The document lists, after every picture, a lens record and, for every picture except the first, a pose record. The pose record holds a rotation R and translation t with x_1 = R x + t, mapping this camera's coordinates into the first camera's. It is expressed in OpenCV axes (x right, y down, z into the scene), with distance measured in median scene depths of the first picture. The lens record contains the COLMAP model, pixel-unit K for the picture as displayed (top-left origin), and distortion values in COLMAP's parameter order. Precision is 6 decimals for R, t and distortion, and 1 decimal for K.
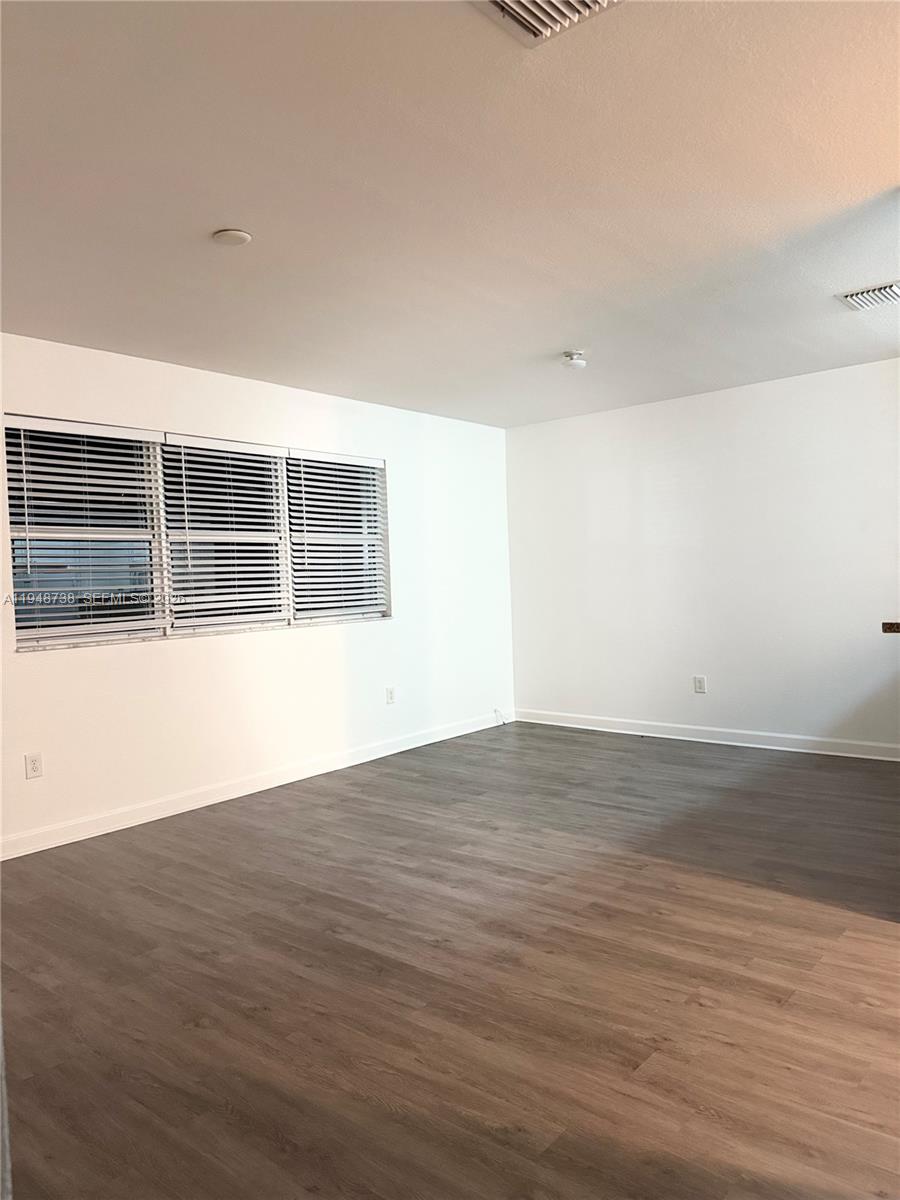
lens RADIAL K [[838.6, 0, 450.0], [0, 838.6, 600.0], [0, 0, 1]] dist [0.088216, -0.117056]
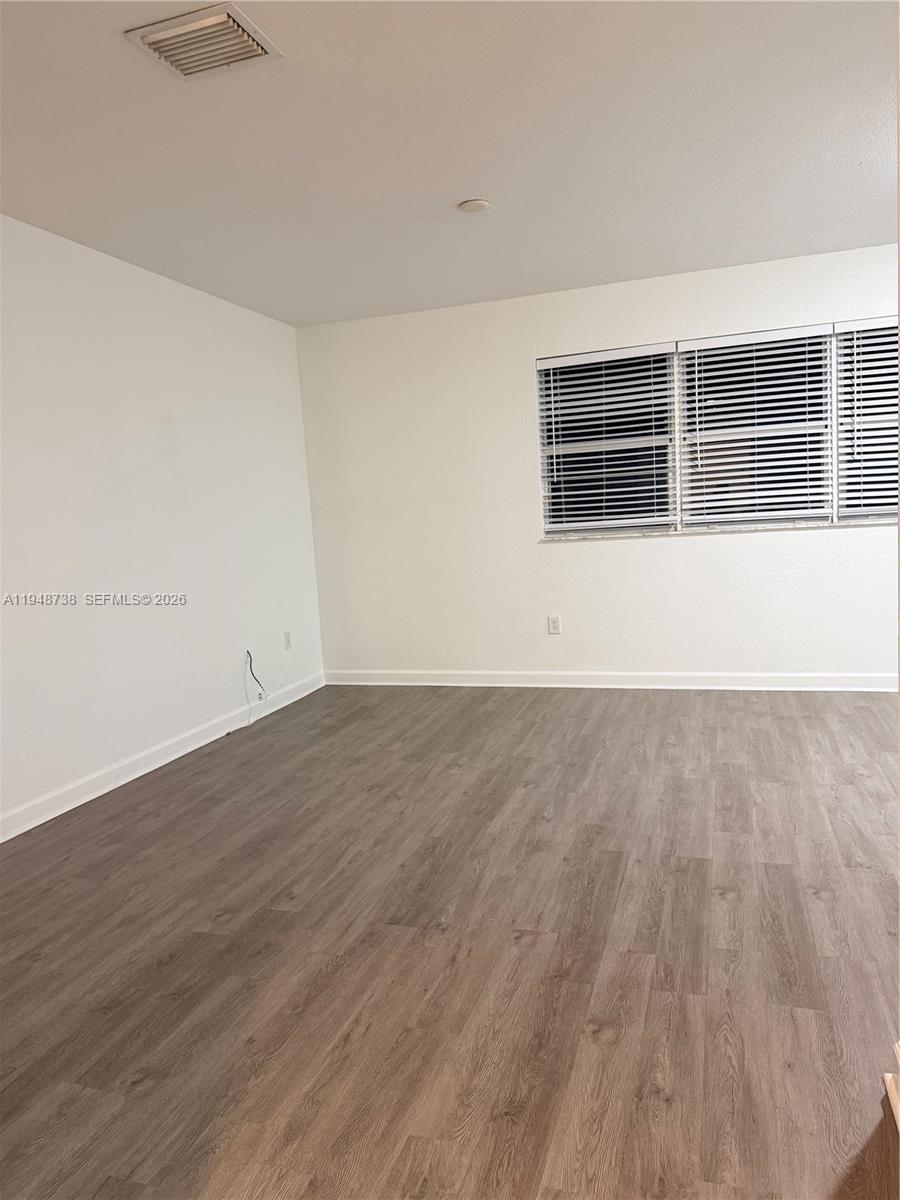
lens RADIAL K [[838.6, 0, 450.0], [0, 838.6, 600.0], [0, 0, 1]] dist [0.088216, -0.117056]
pose [[0.374056, 0.112526, -0.920554, 0.723637], [0.018627, 0.991500, 0.128766, -0.020050], [0.927219, -0.065313, 0.368781, 0.389007]]
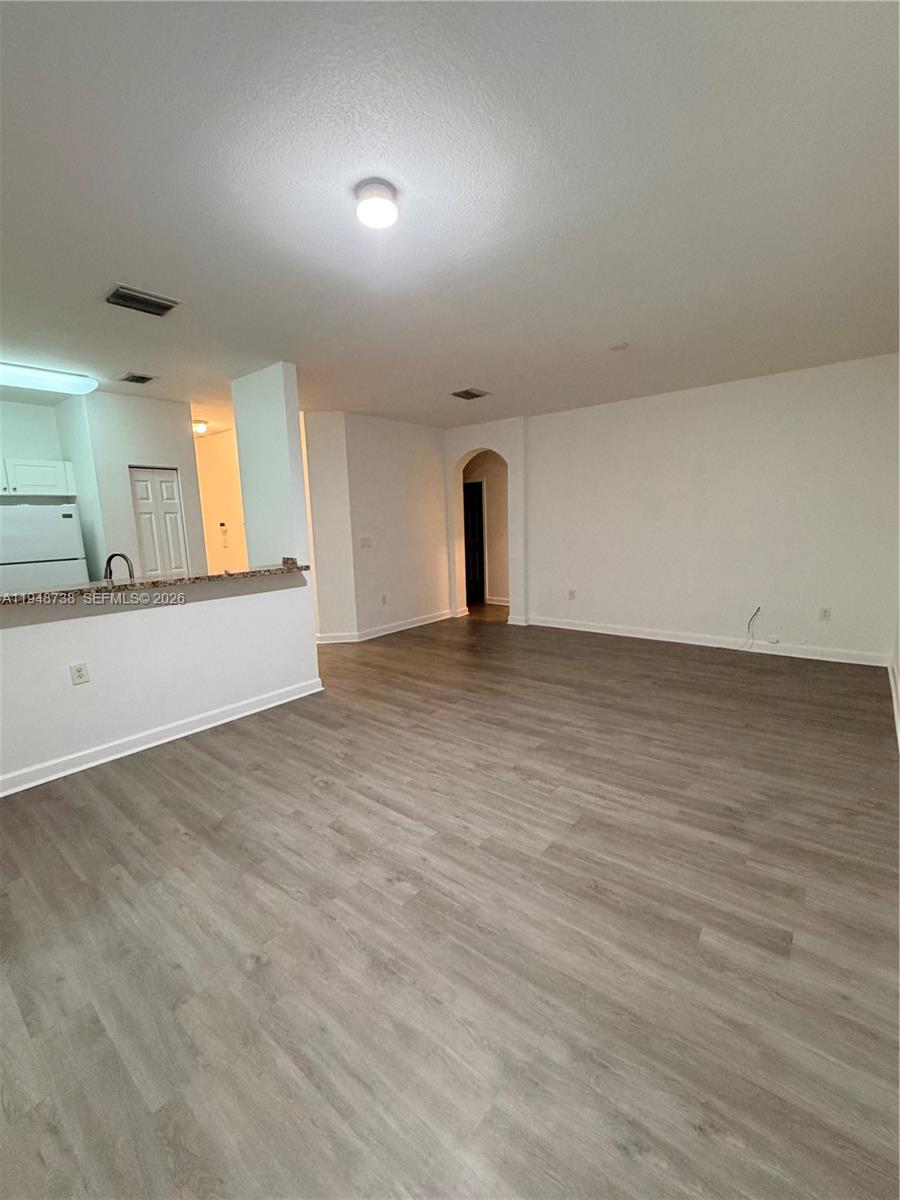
lens RADIAL K [[483.4, 0, 458.9], [0, 483.4, 600.1], [0, 0, 1]] dist [0.015526, 0.000059]
pose [[-0.997286, 0.070211, -0.022140, 0.140941], [0.064815, 0.979985, 0.188225, -0.070105], [0.034912, 0.186280, -0.981876, 1.752528]]
